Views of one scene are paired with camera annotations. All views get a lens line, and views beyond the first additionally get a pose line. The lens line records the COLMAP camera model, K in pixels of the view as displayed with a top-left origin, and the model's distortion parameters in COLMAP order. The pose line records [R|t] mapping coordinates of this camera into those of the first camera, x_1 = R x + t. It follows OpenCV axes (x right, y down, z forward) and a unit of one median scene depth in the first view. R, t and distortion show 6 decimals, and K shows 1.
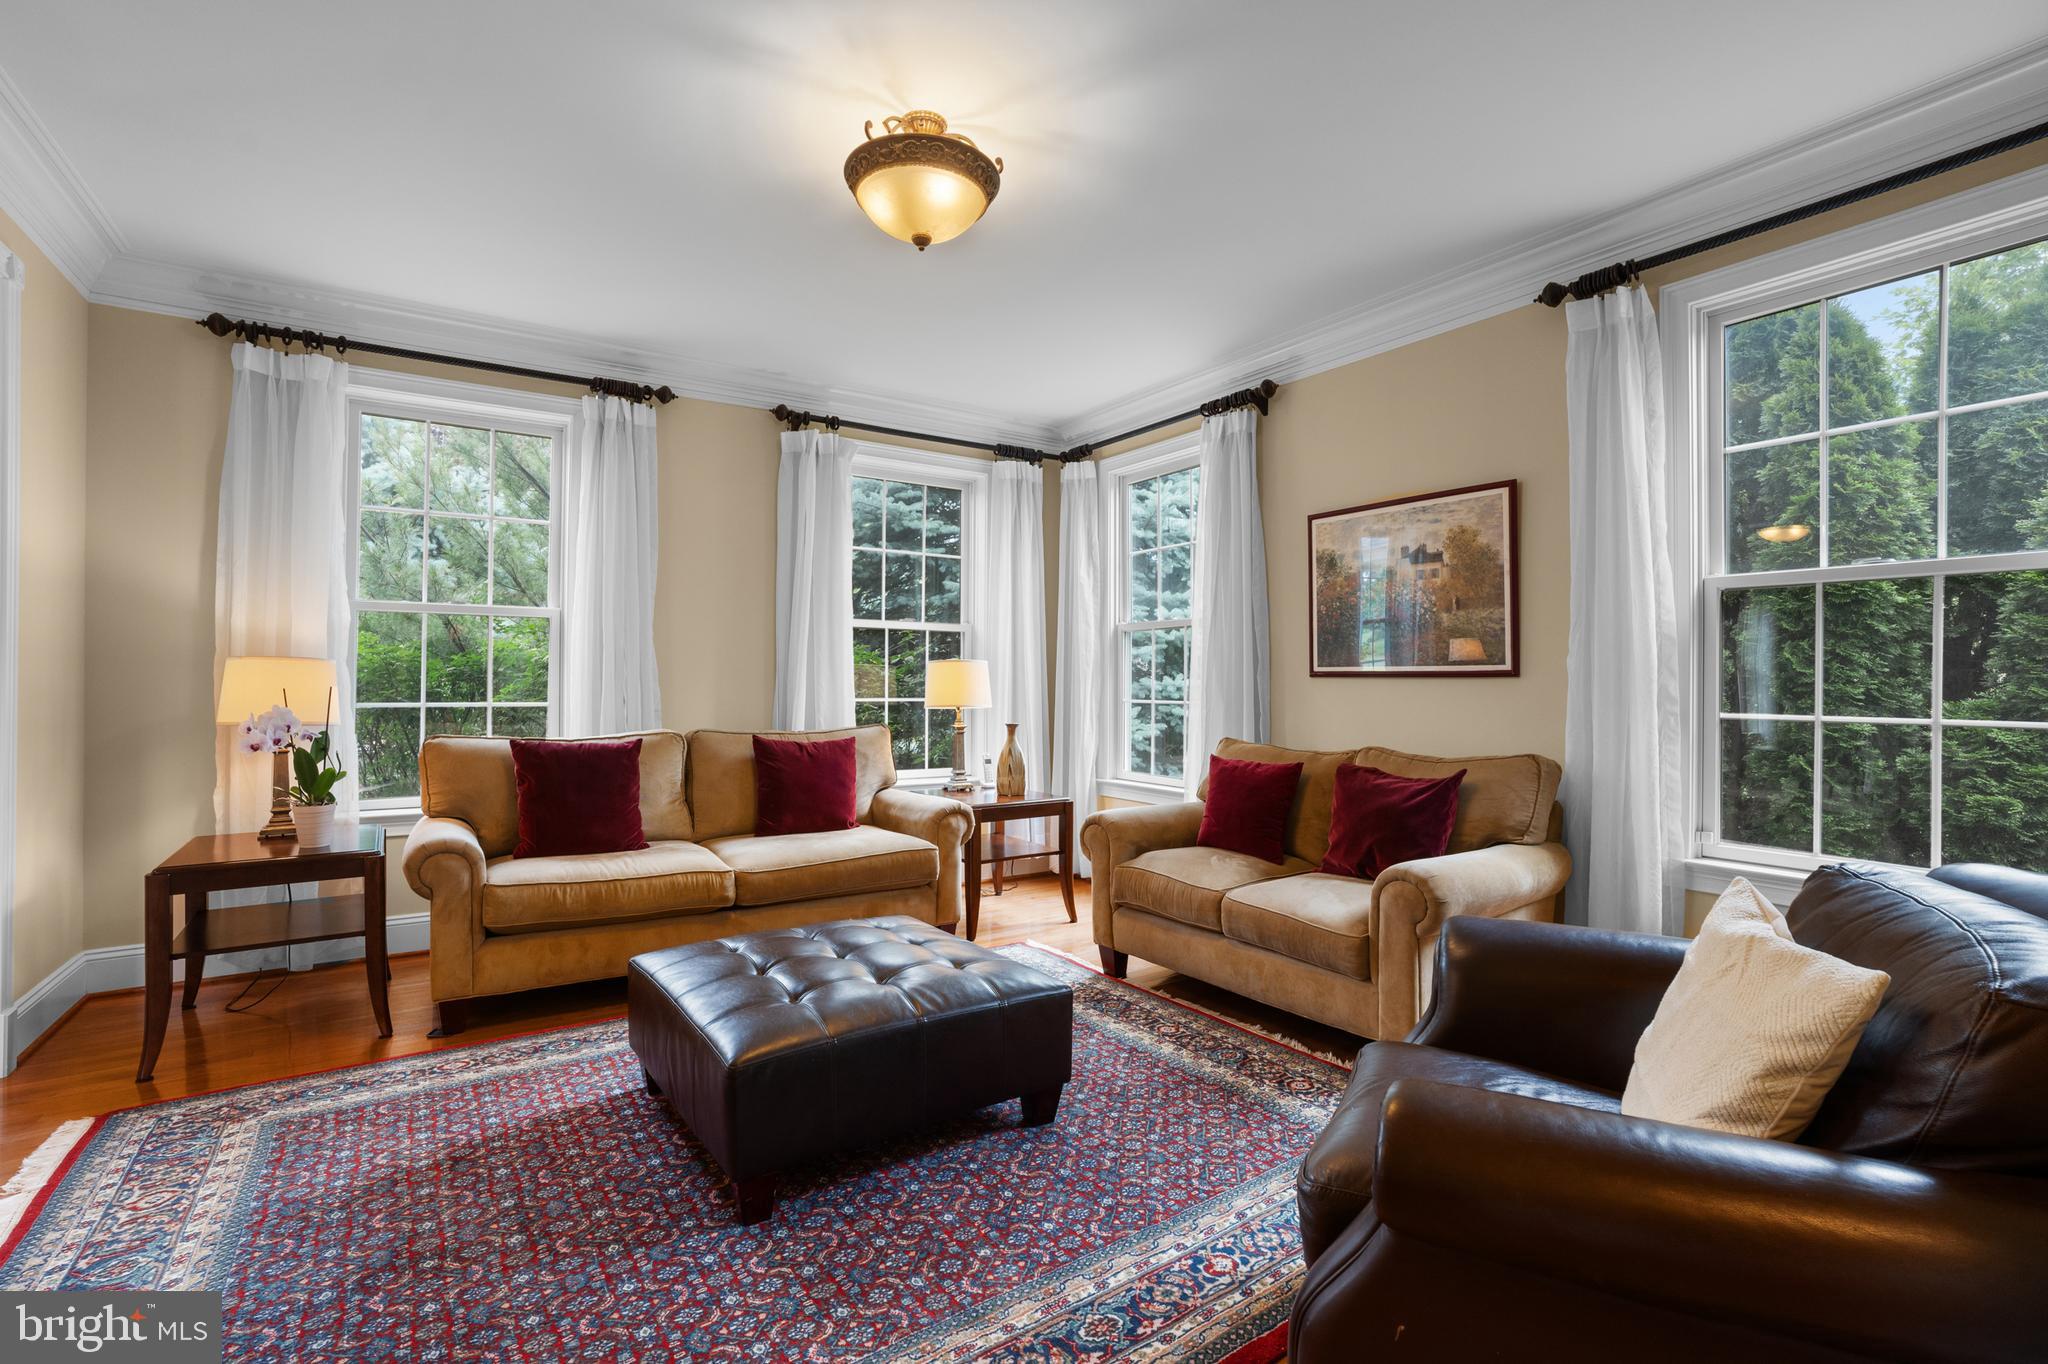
lens RADIAL K [[923.3, 0, 1026.2], [0, 923.3, 679.6], [0, 0, 1]] dist [-0.057058, 0.022581]
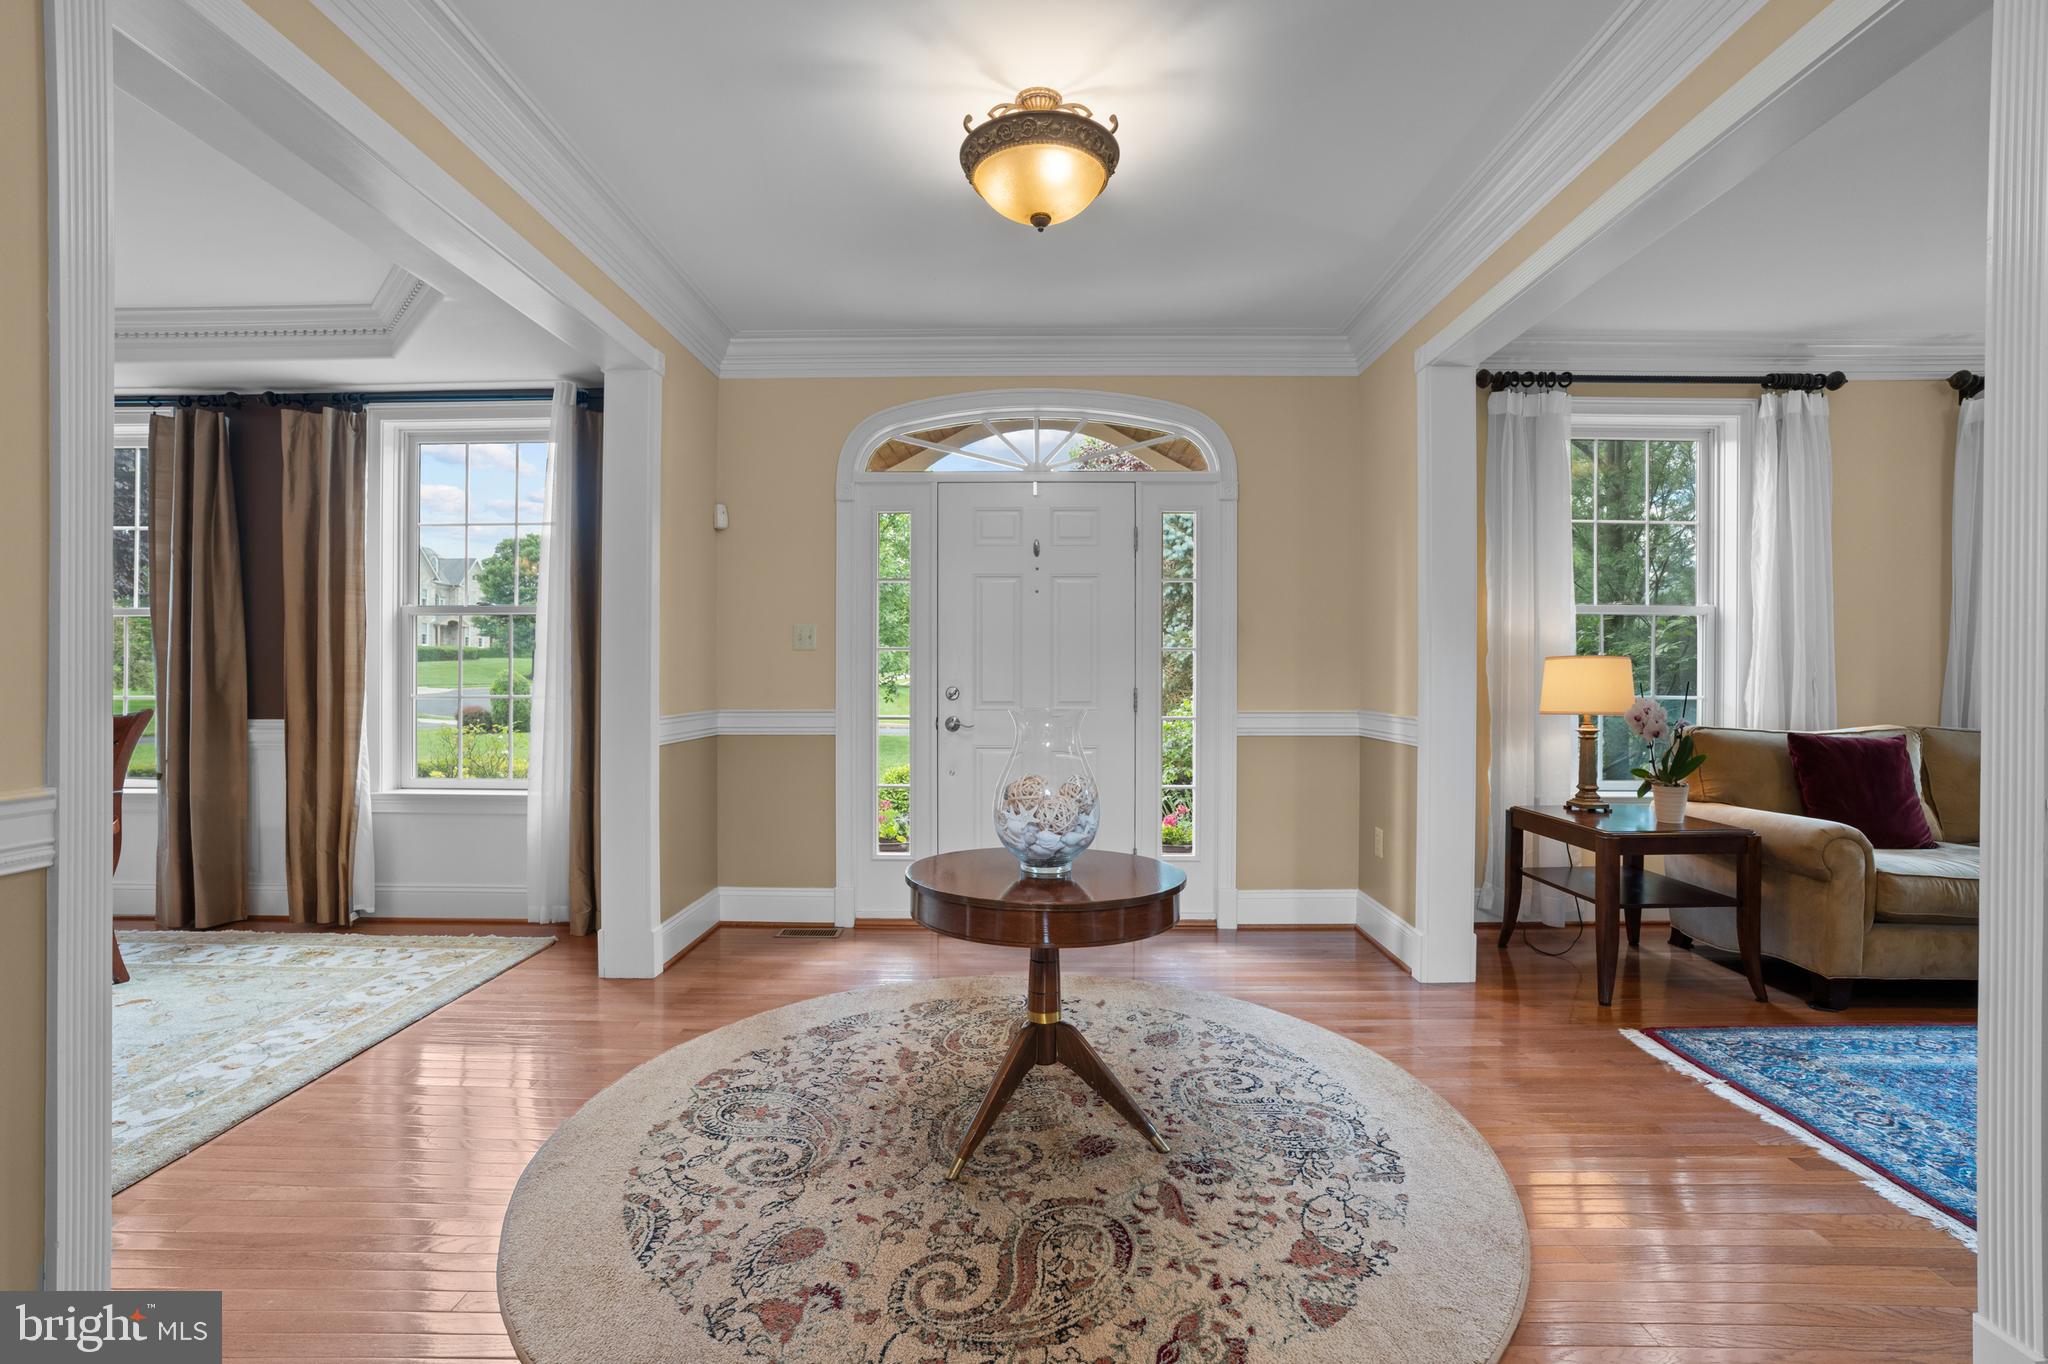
lens RADIAL K [[923.3, 0, 1026.2], [0, 923.3, 679.6], [0, 0, 1]] dist [-0.057058, 0.022581]
pose [[0.821415, 0.000886, -0.570330, -0.723618], [0.004938, 0.999950, 0.008666, -0.008059], [0.570309, -0.009935, 0.821370, -0.356240]]
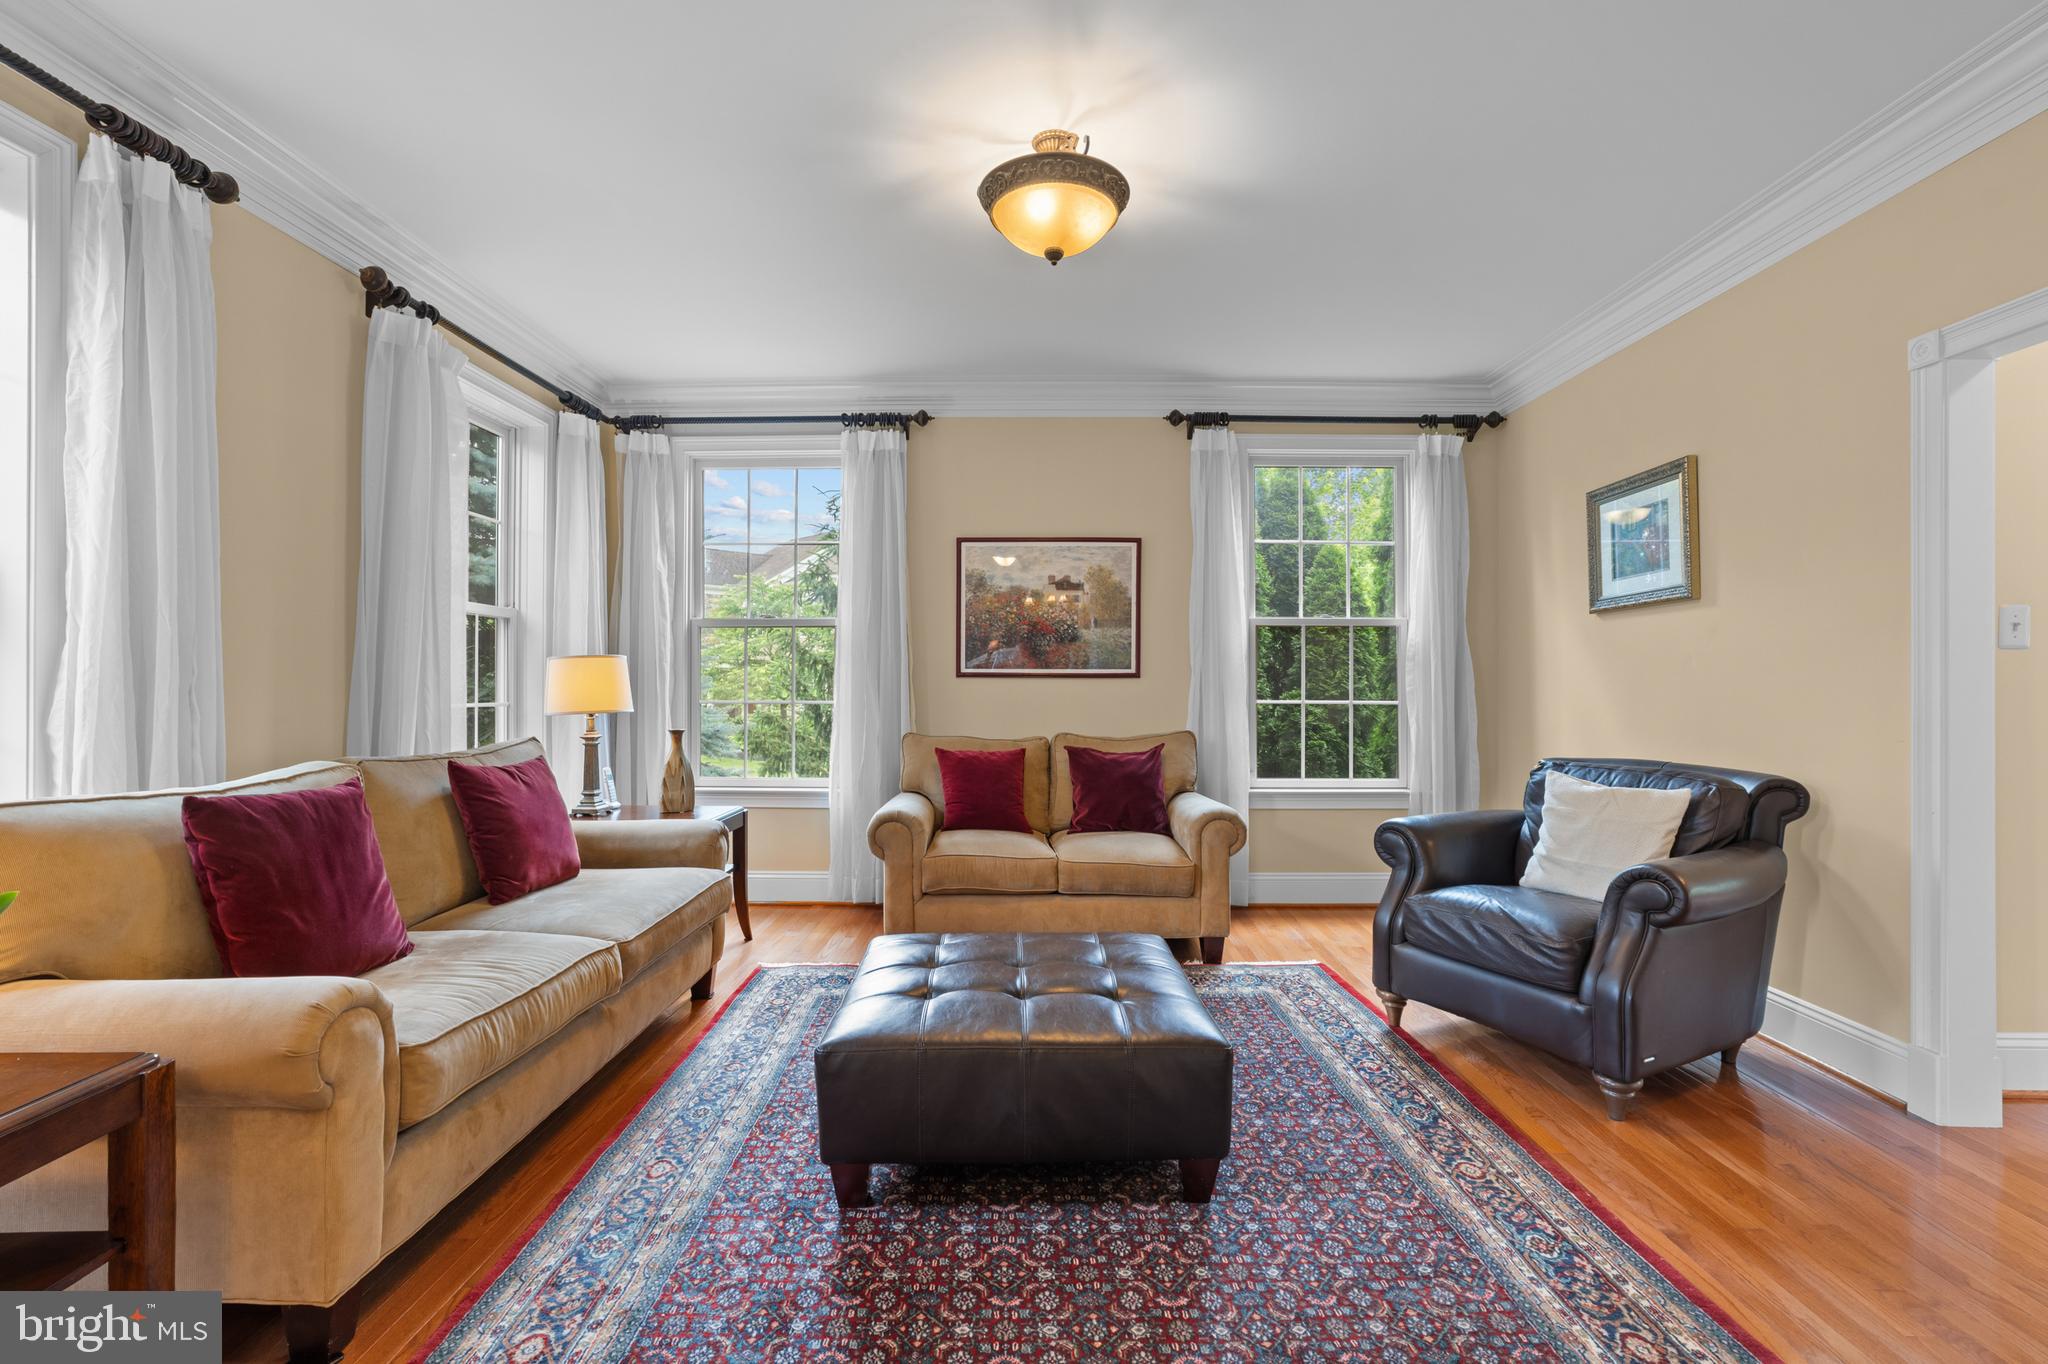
lens RADIAL K [[923.3, 0, 1026.2], [0, 923.3, 679.6], [0, 0, 1]] dist [-0.057058, 0.022581]
pose [[0.566471, 0.000160, 0.824082, -0.738119], [-0.001377, 0.999999, 0.000752, -0.001051], [-0.824080, -0.001561, 0.566471, 0.329489]]
